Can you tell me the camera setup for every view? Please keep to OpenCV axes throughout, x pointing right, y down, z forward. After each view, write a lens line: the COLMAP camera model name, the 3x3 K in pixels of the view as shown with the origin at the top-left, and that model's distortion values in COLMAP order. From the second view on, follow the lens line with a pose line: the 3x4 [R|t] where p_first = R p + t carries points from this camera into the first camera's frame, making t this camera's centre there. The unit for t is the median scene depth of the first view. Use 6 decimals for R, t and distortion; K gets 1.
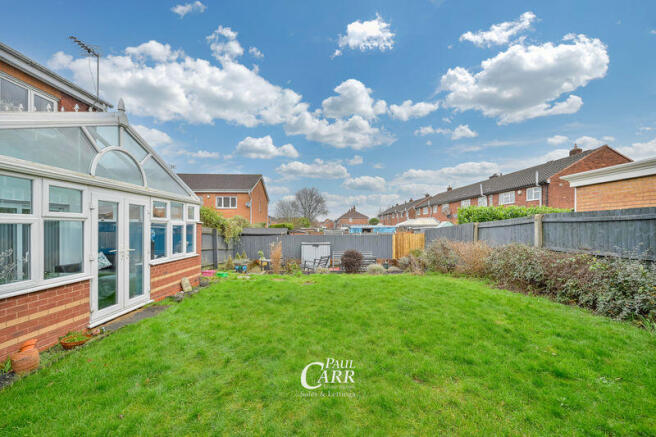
lens RADIAL K [[267.8, 0, 327.5], [0, 267.8, 218.6], [0, 0, 1]] dist [-0.000583, -0.000142]
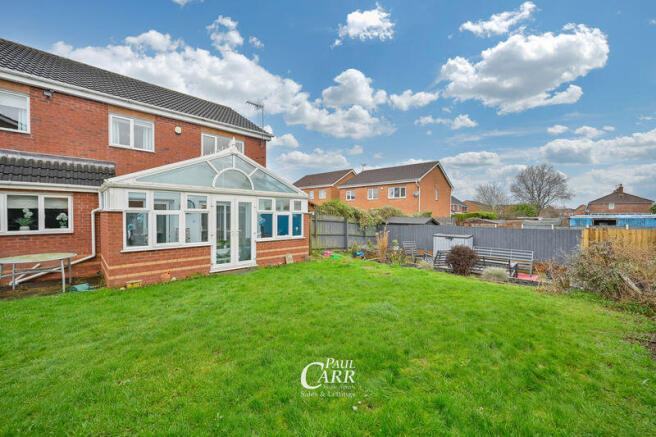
lens RADIAL K [[267.8, 0, 327.5], [0, 267.8, 218.6], [0, 0, 1]] dist [-0.000583, -0.000142]
pose [[0.678998, 0.014366, -0.733999, 0.667198], [0.017651, 0.999200, 0.035885, -0.002566], [0.733928, -0.037322, 0.678201, 0.260394]]
